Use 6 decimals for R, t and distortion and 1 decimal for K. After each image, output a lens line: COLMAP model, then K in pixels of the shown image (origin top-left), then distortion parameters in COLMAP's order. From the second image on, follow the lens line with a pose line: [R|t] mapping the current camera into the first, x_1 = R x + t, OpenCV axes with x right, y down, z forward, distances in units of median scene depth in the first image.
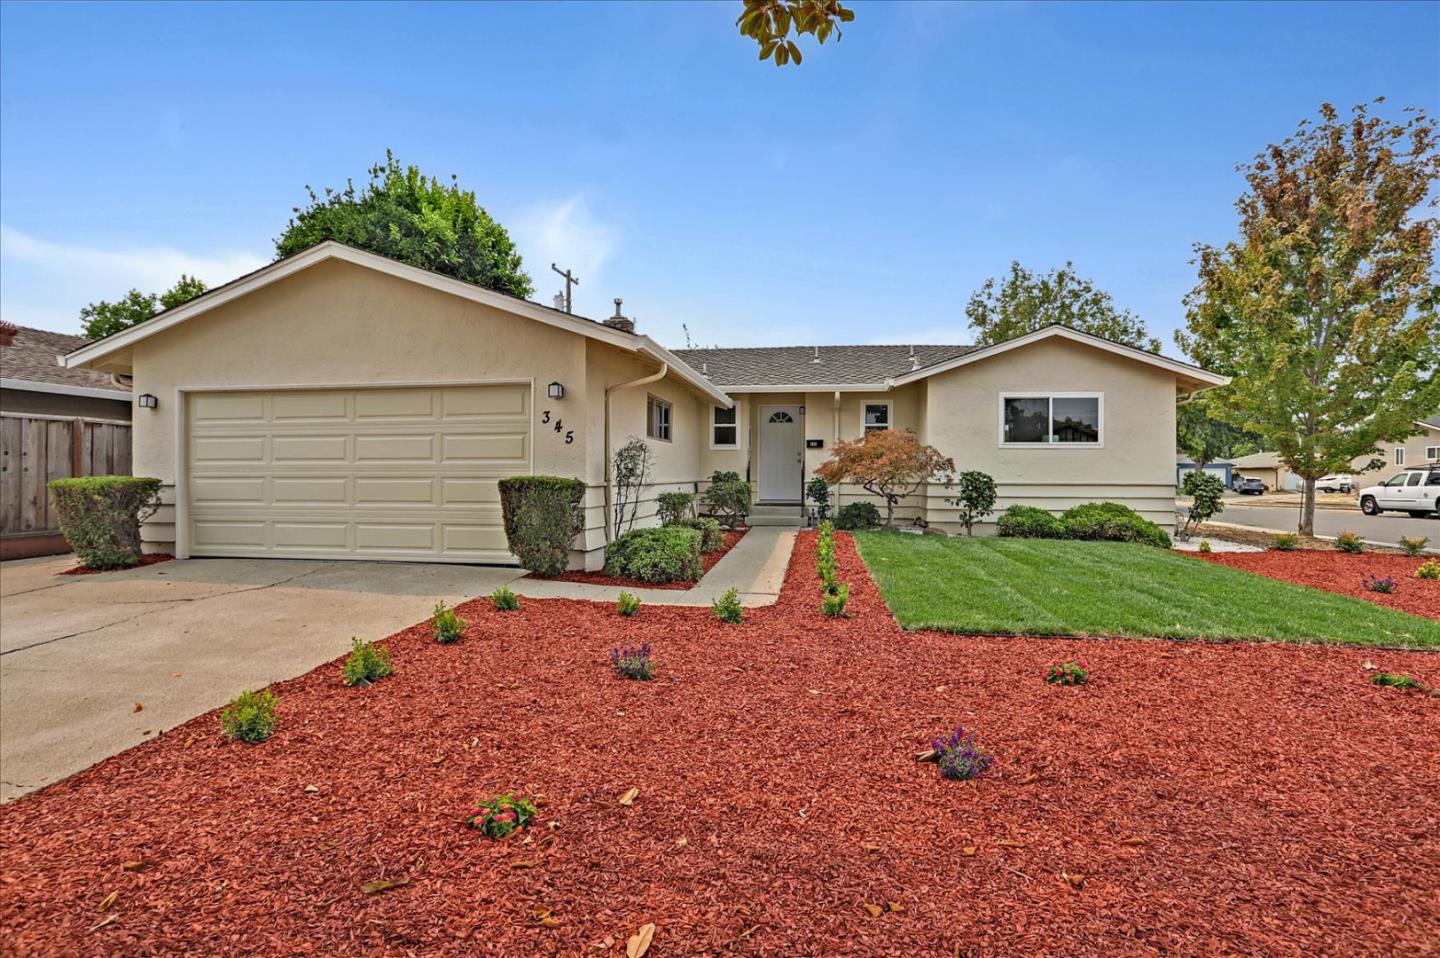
lens RADIAL K [[748.5, 0, 712.0], [0, 748.5, 473.8], [0, 0, 1]] dist [-0.039458, -0.000952]
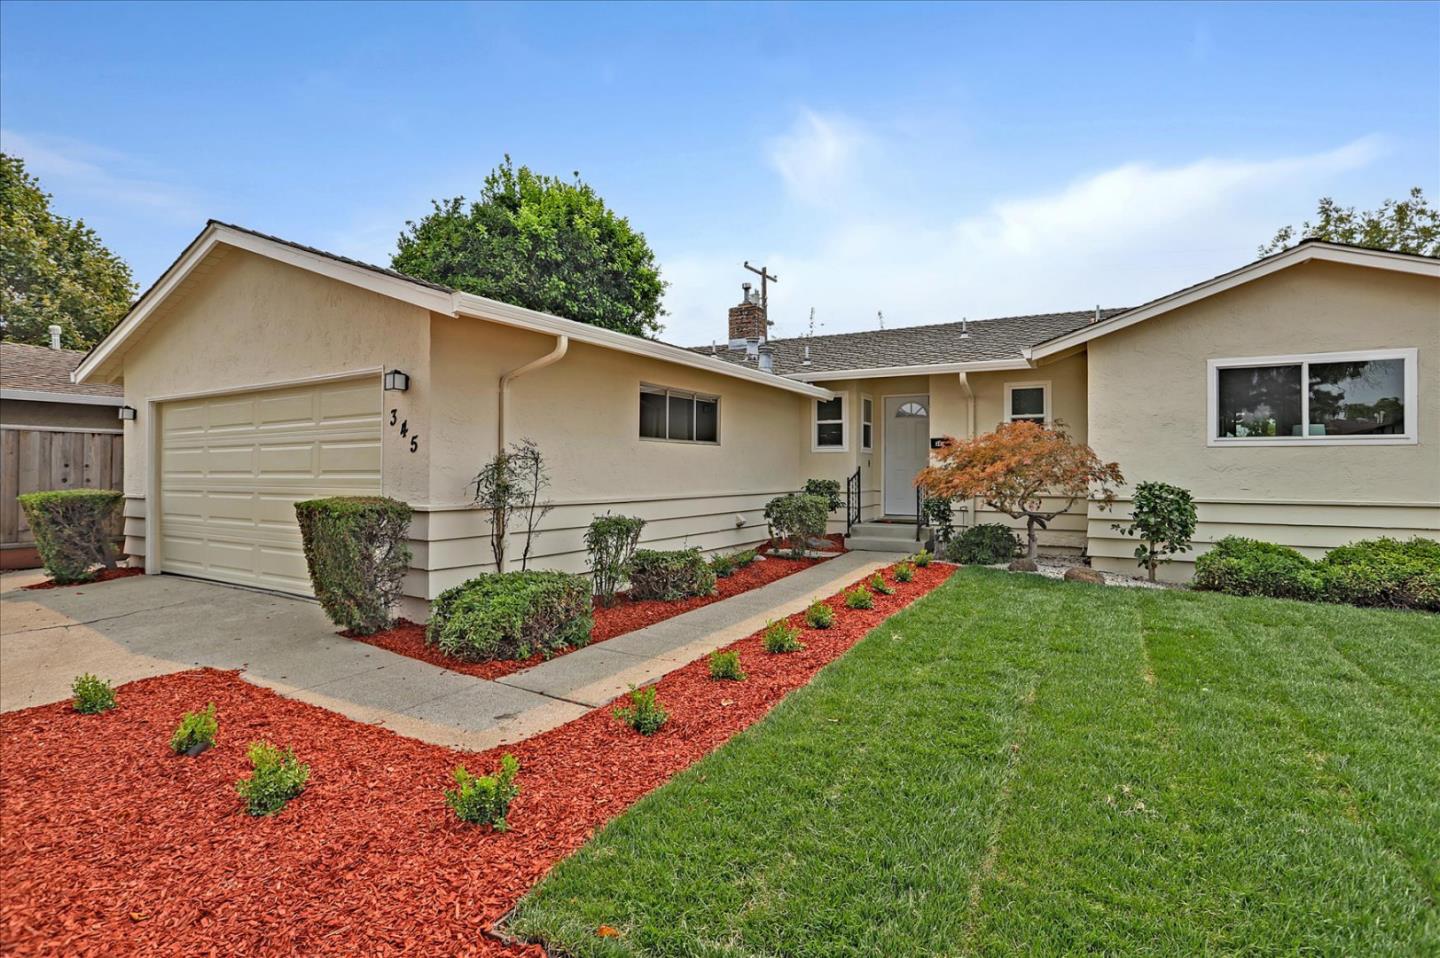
lens RADIAL K [[700.0, 0, 718.8], [0, 700.0, 473.3], [0, 0, 1]] dist [-0.048148, 0.014316]
pose [[0.930140, 0.000052, -0.367206, 0.215968], [0.001014, 0.999996, 0.002711, -0.013606], [0.367205, -0.002894, 0.930136, 0.304277]]
